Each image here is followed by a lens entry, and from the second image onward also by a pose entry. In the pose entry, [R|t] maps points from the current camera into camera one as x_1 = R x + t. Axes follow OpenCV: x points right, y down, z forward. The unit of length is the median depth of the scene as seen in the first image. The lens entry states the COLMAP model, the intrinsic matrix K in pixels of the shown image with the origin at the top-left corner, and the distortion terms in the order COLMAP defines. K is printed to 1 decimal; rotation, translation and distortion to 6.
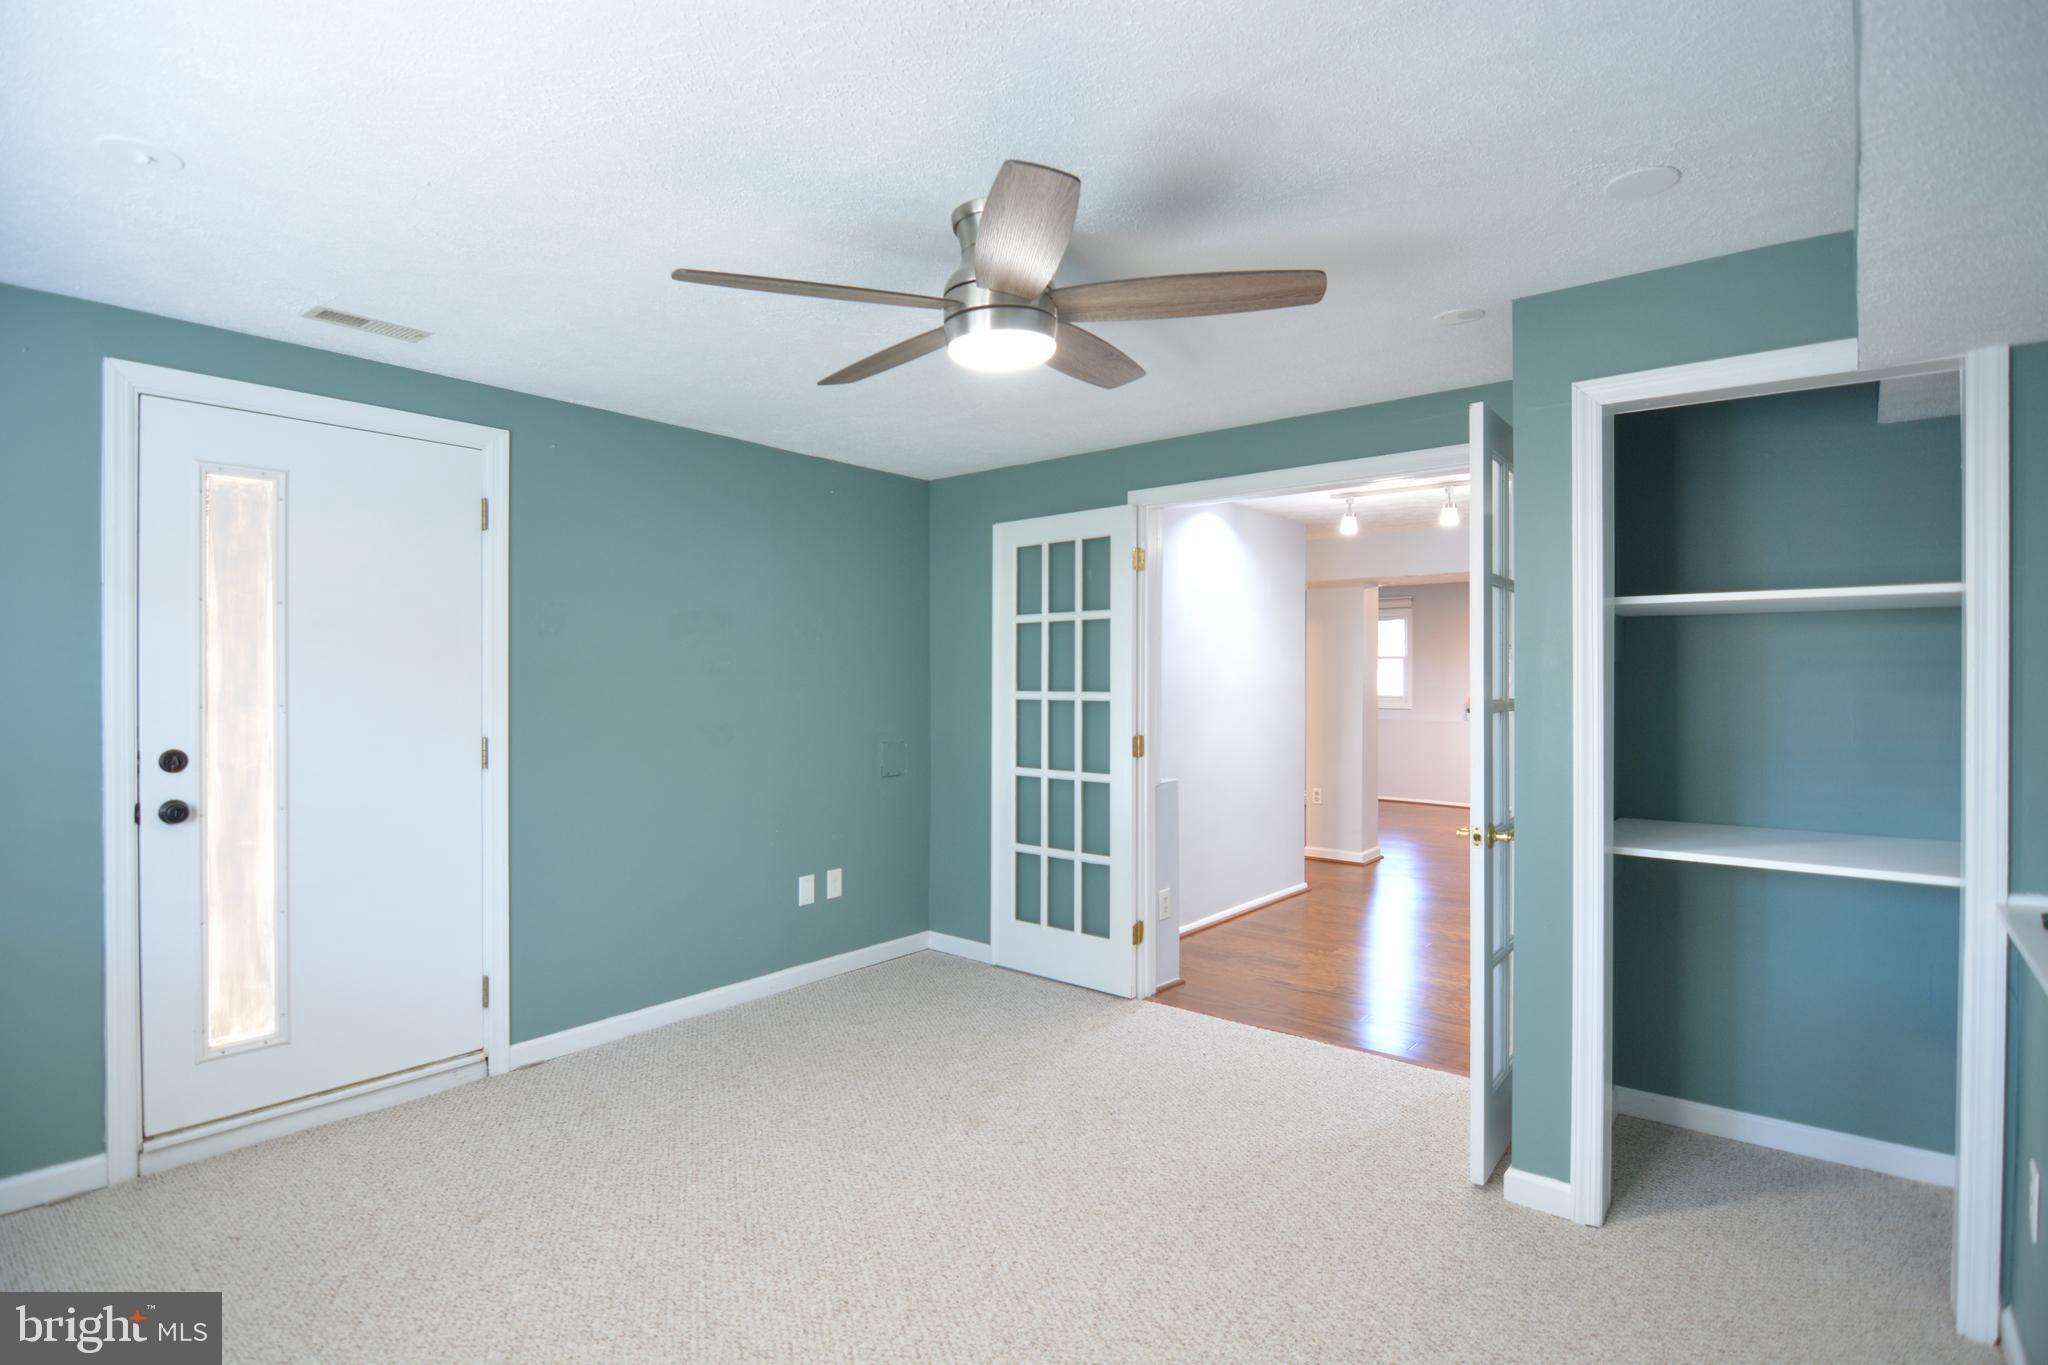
lens RADIAL K [[1003.9, 0, 1017.9], [0, 1003.9, 679.7], [0, 0, 1]] dist [-0.002749, -0.011664]
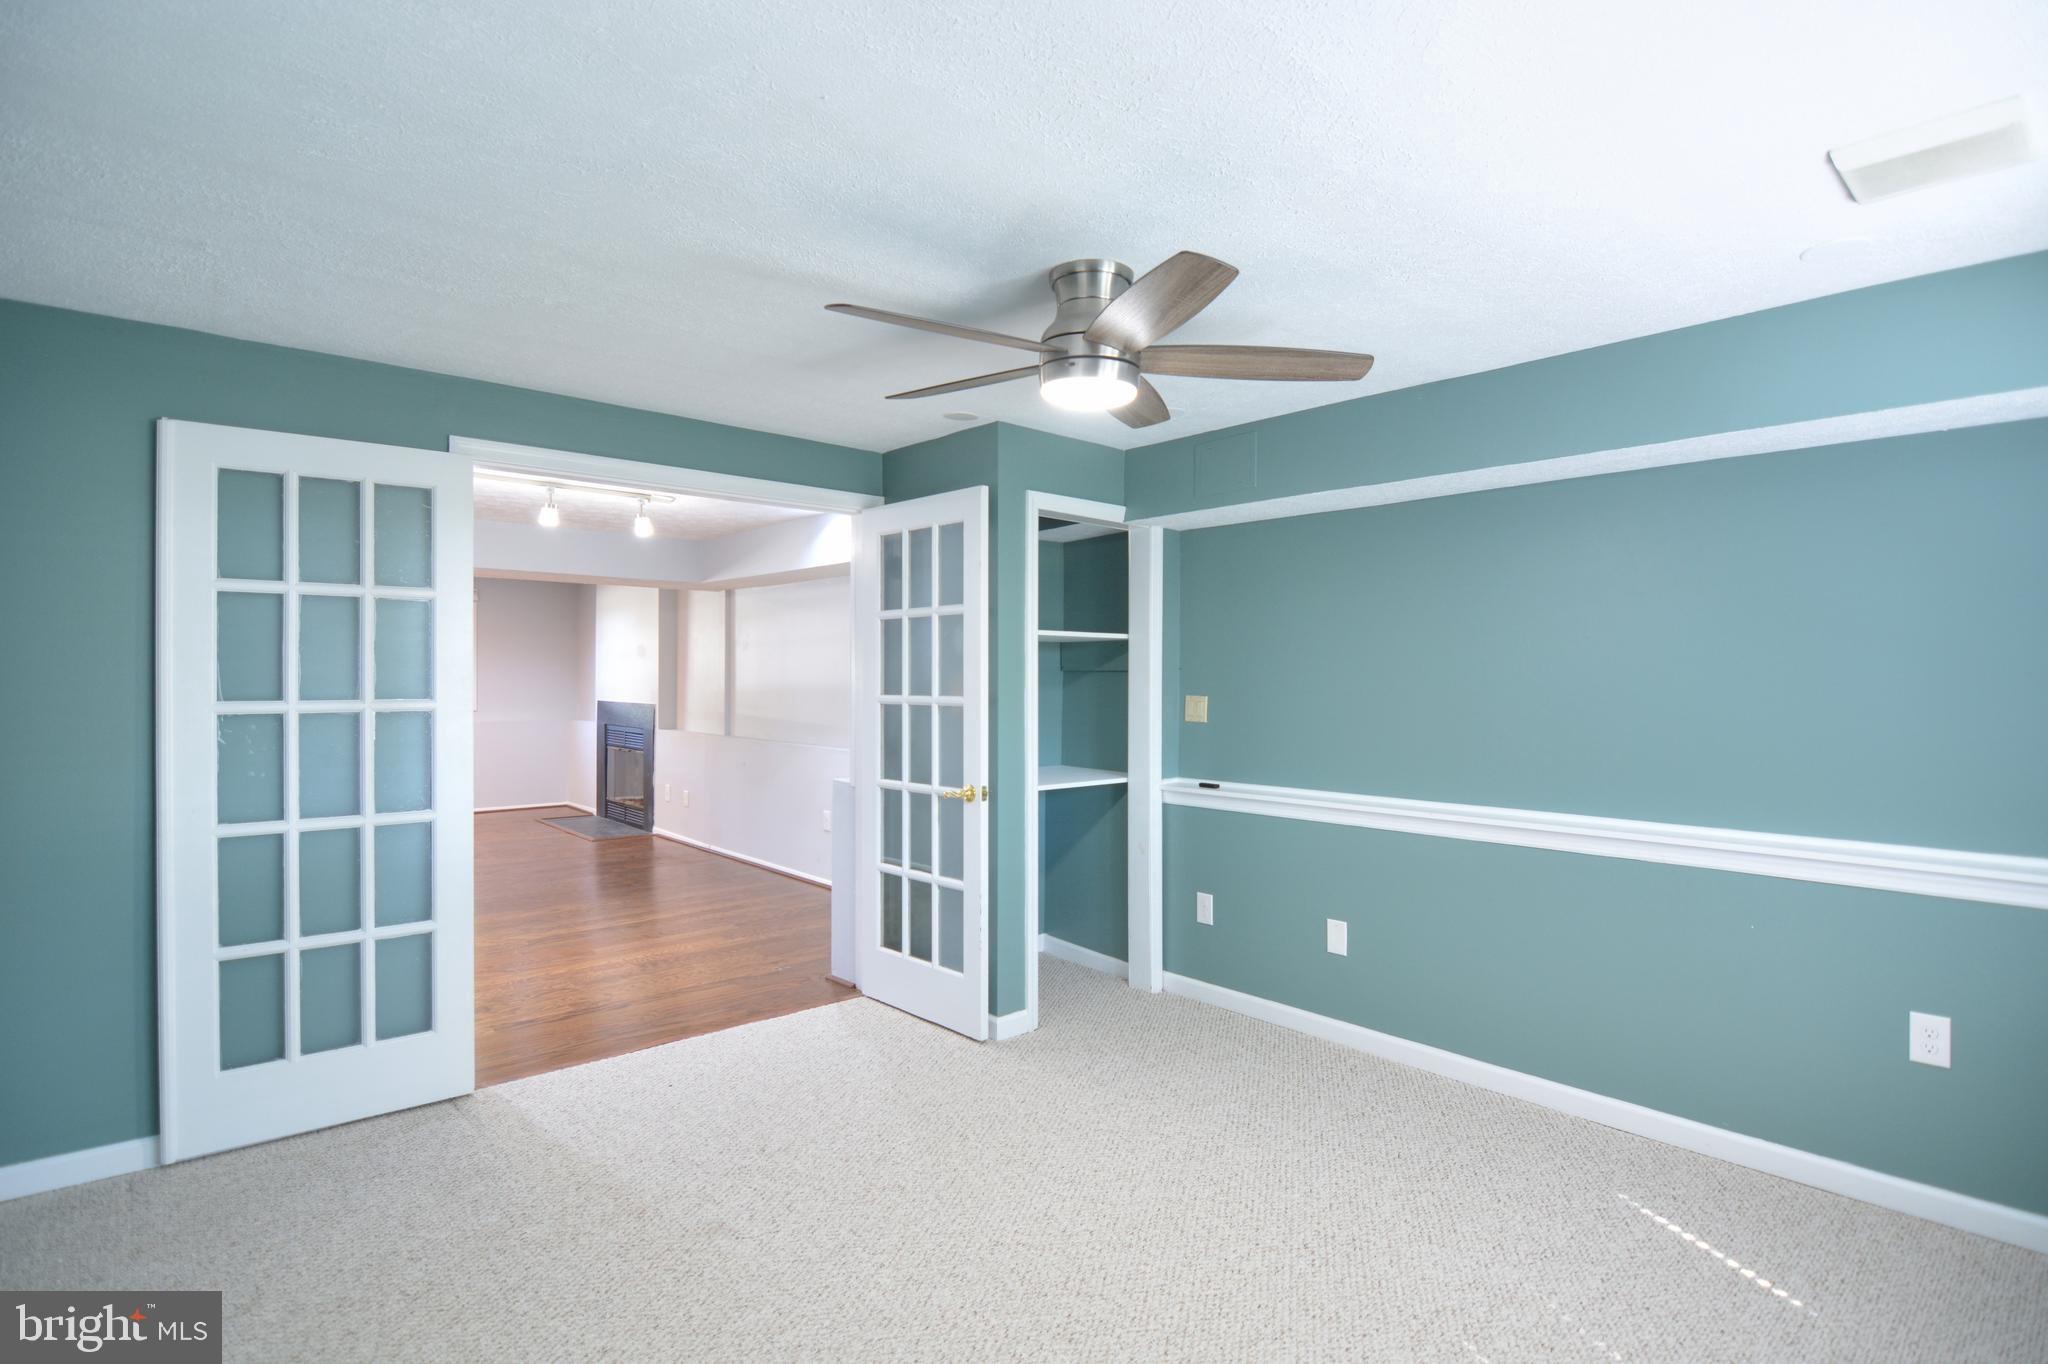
lens RADIAL K [[1003.9, 0, 1017.9], [0, 1003.9, 679.2], [0, 0, 1]] dist [-0.002749, -0.011664]
pose [[0.153441, -0.001723, 0.988156, -0.574529], [0.000071, 0.999998, 0.001732, -0.003475], [-0.988158, -0.000196, 0.153440, 0.456189]]
